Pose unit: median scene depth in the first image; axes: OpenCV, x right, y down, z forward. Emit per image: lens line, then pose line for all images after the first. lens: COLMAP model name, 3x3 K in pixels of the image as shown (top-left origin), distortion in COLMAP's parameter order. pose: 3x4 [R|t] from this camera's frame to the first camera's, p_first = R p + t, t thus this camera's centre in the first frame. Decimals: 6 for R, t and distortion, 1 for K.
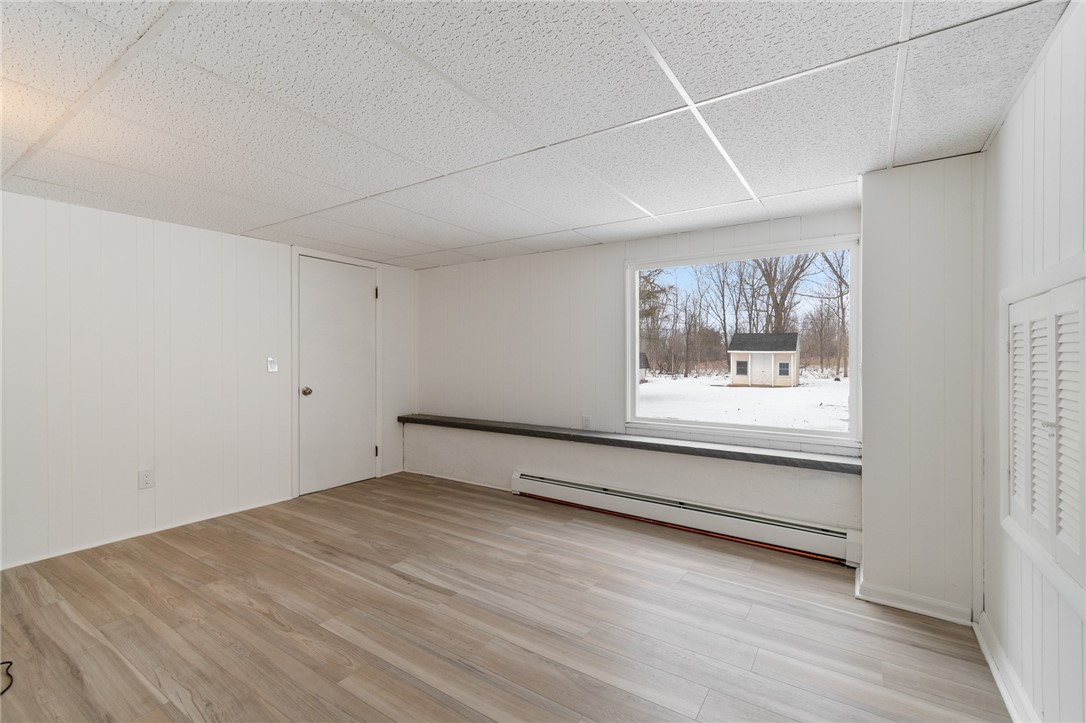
lens RADIAL K [[481.3, 0, 544.2], [0, 481.3, 359.5], [0, 0, 1]] dist [0.001011, -0.001050]
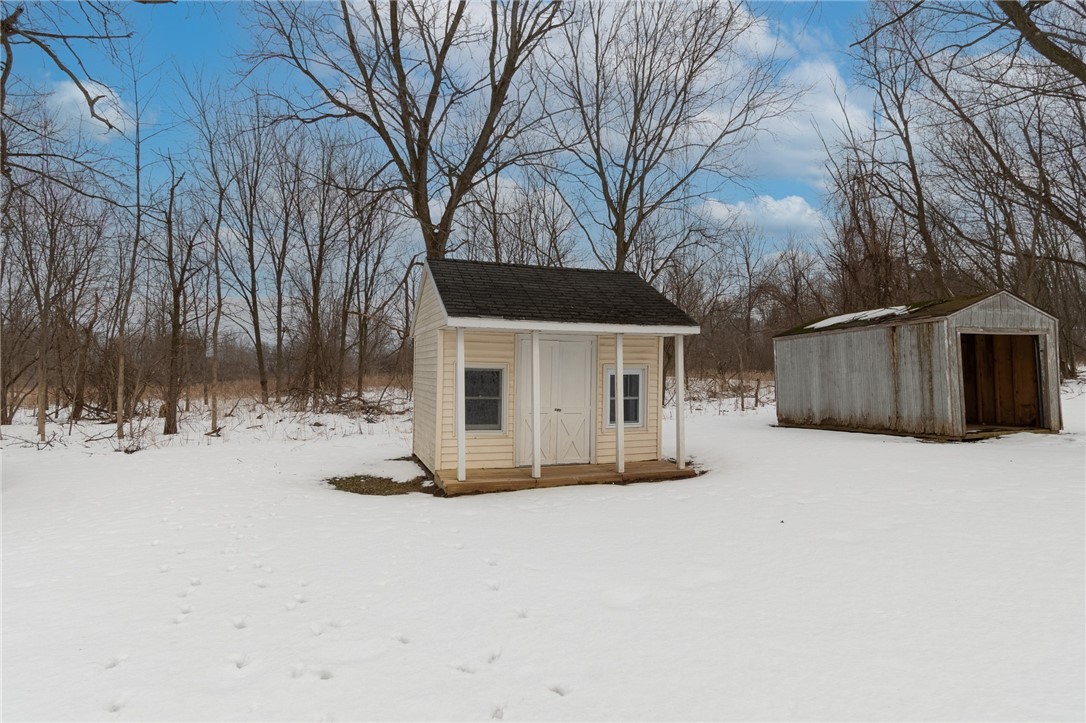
lens RADIAL K [[481.3, 0, 544.2], [0, 481.3, 359.5], [0, 0, 1]] dist [0.001011, -0.001050]
pose [[0.576519, 0.000010, 0.817084, 0.245224], [-0.000992, 0.999999, 0.000687, -0.000726], [-0.817083, -0.001206, 0.576518, 0.849257]]
